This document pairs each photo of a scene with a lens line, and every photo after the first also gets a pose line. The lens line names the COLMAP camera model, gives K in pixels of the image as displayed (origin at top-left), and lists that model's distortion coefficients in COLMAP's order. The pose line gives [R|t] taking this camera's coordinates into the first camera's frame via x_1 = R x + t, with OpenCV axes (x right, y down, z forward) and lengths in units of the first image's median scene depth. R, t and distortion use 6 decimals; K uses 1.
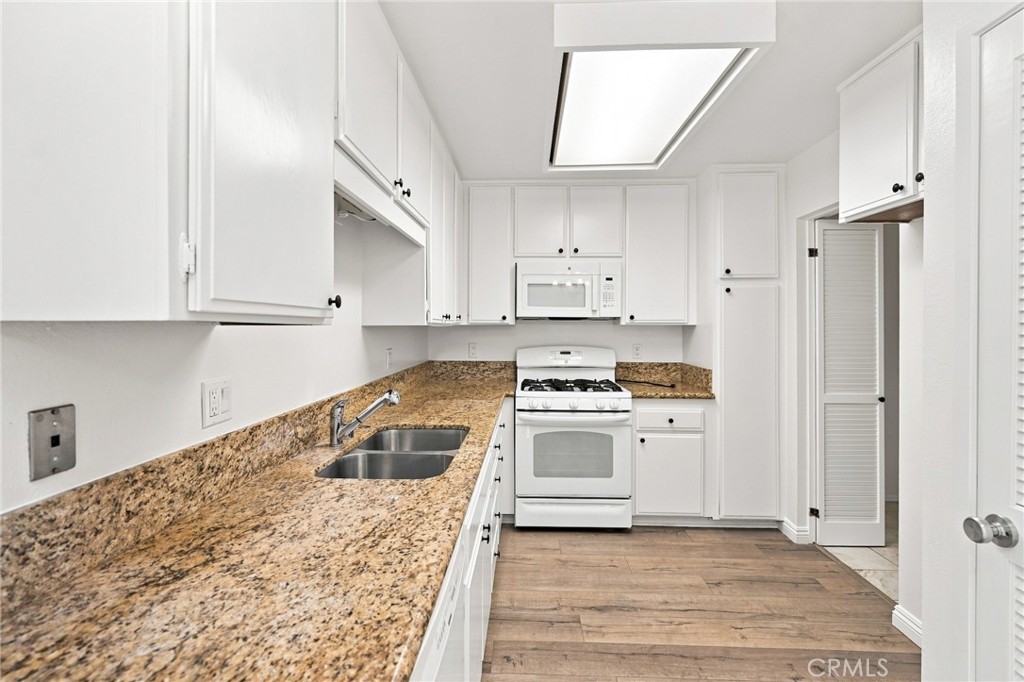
lens RADIAL K [[478.8, 0, 525.0], [0, 478.8, 324.7], [0, 0, 1]] dist [0.008527, -0.003554]
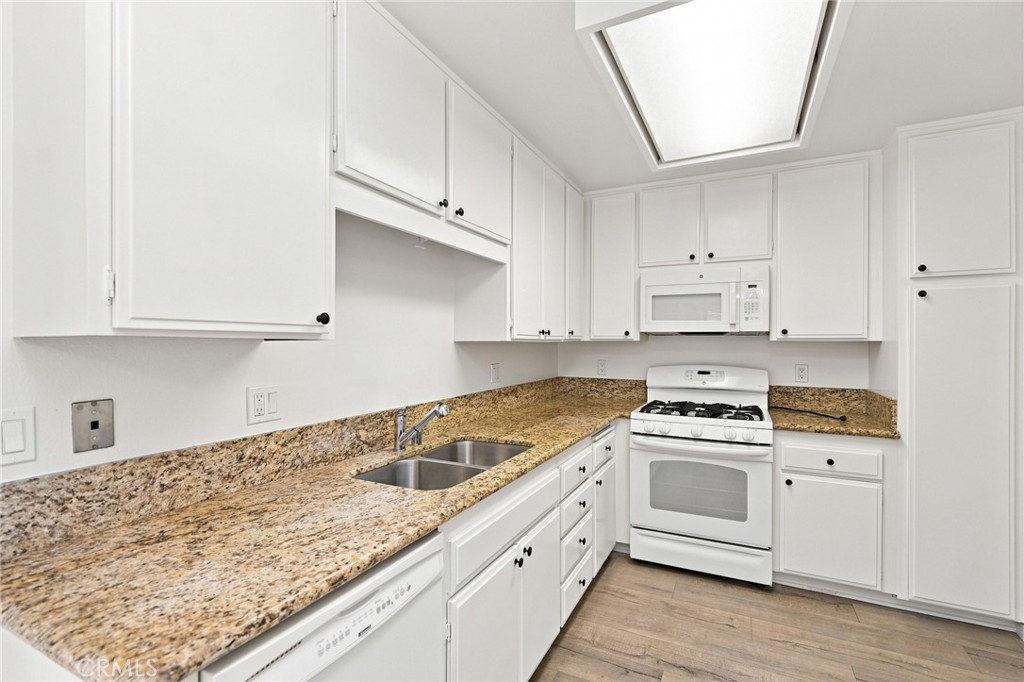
lens RADIAL K [[478.8, 0, 515.5], [0, 478.8, 343.8], [0, 0, 1]] dist [0.008527, -0.003554]
pose [[0.908895, 0.001210, -0.417024, 0.227664], [0.000762, 0.999989, 0.004562, 0.002390], [0.417025, -0.004464, 0.908884, 0.089295]]
